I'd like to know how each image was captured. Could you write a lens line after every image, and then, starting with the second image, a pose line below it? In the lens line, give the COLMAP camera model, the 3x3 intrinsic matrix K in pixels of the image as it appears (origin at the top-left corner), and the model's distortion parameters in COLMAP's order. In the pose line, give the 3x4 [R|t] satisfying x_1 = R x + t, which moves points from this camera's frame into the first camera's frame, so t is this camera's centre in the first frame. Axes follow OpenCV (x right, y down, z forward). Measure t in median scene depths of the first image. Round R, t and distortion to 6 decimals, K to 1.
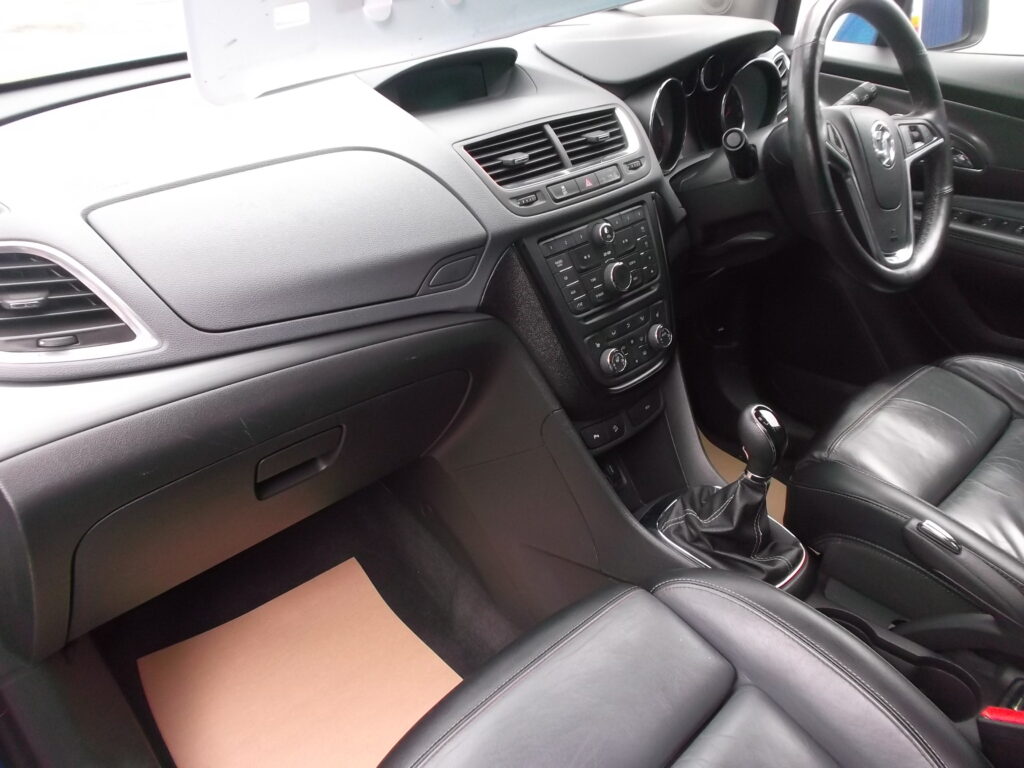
lens RADIAL K [[828.1, 0, 512.0], [0, 828.1, 384.0], [0, 0, 1]] dist [-0.029011, -0.000809]
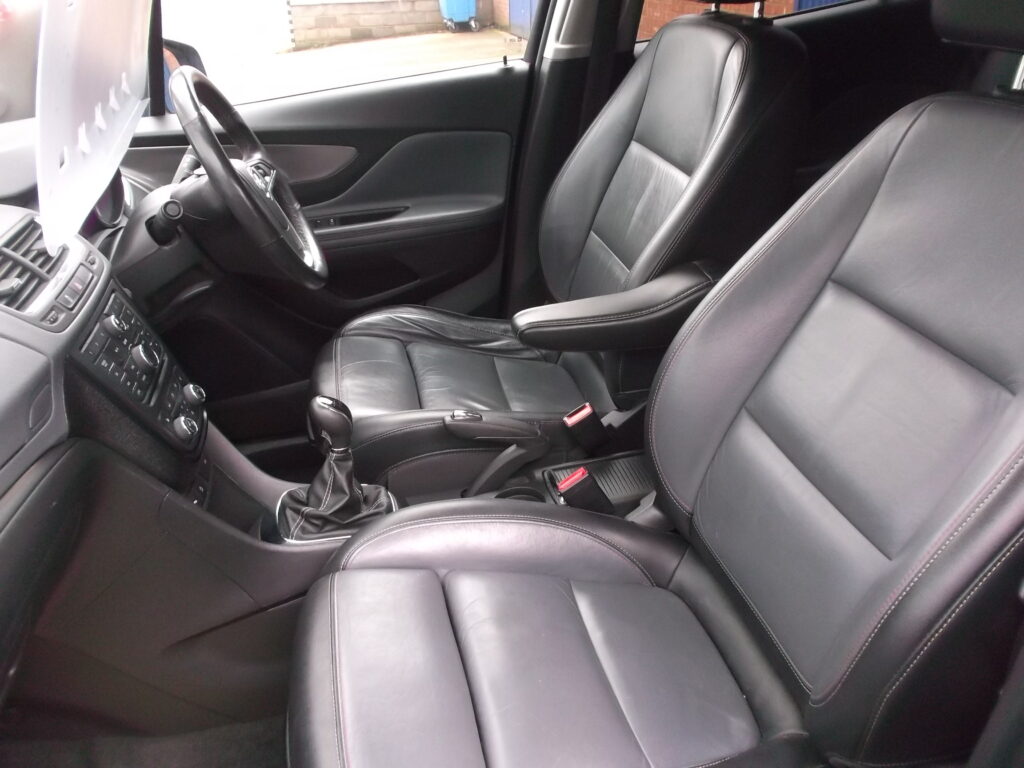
lens RADIAL K [[828.1, 0, 512.0], [0, 828.1, 384.0], [0, 0, 1]] dist [-0.029011, -0.000809]
pose [[0.521603, -0.416751, 0.744479, -0.431783], [0.467608, 0.869497, 0.159115, -0.049239], [-0.713634, 0.265129, 0.648408, -0.006140]]
